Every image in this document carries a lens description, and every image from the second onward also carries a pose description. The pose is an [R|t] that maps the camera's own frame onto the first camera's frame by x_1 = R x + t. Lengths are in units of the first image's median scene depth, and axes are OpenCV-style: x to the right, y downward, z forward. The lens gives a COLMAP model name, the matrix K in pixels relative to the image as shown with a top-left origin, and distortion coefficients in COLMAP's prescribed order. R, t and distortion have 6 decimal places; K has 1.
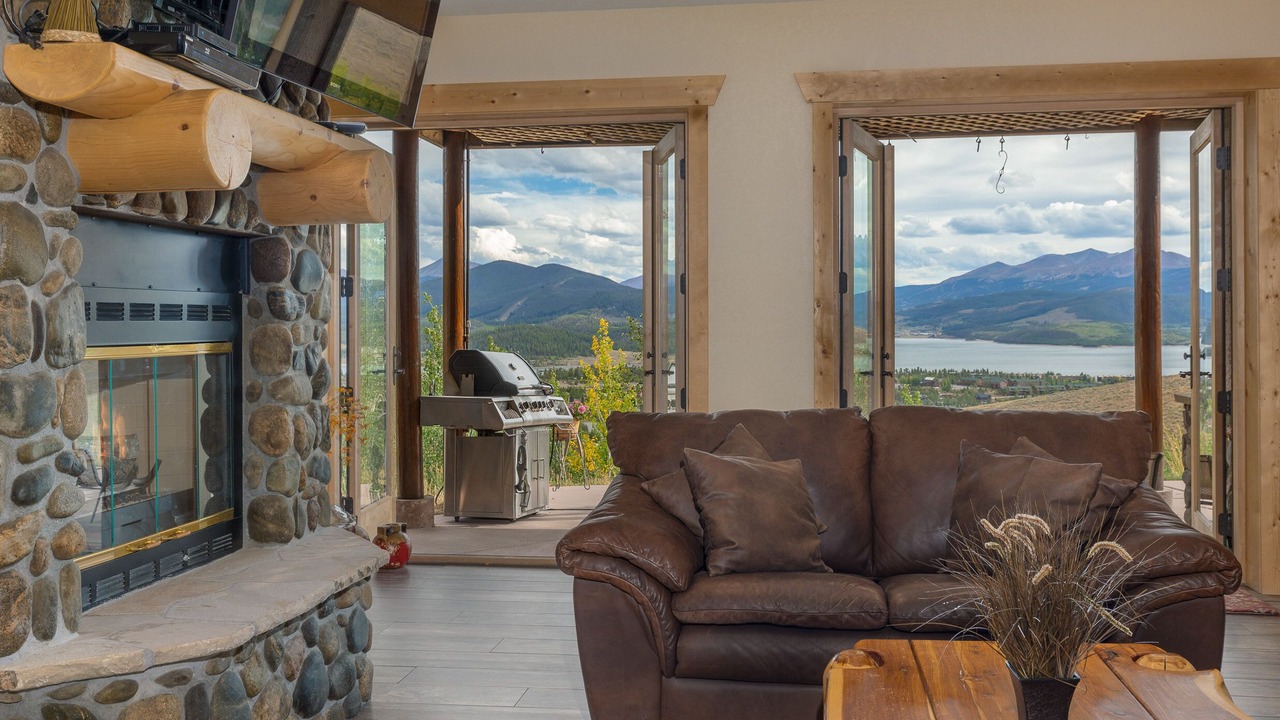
lens RADIAL K [[1261.1, 0, 645.5], [0, 1261.1, 349.8], [0, 0, 1]] dist [-0.008439, 0.000000]
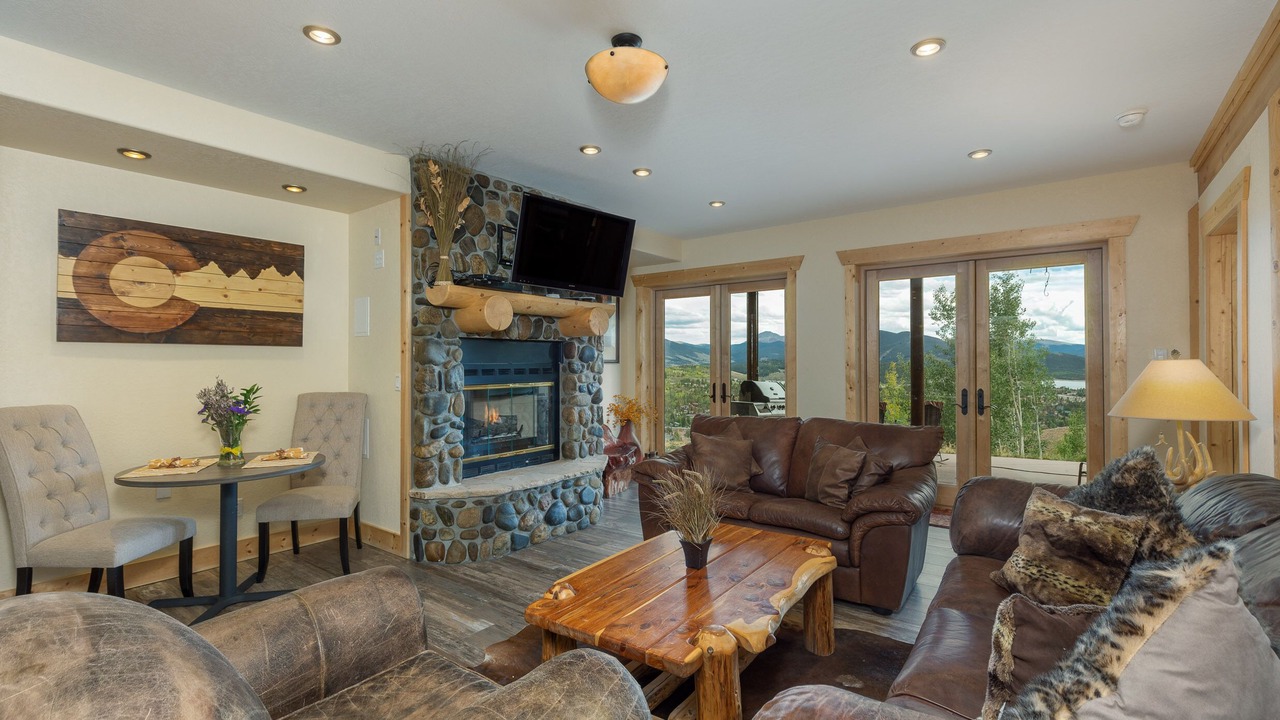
lens RADIAL K [[591.4, 0, 636.0], [0, 591.4, 367.6], [0, 0, 1]] dist [-0.000471, 0.000007]
pose [[0.866408, 0.003906, -0.499322, 0.505108], [-0.009370, 0.999921, -0.008436, -0.031198], [0.499249, 0.011987, 0.866376, 0.009519]]
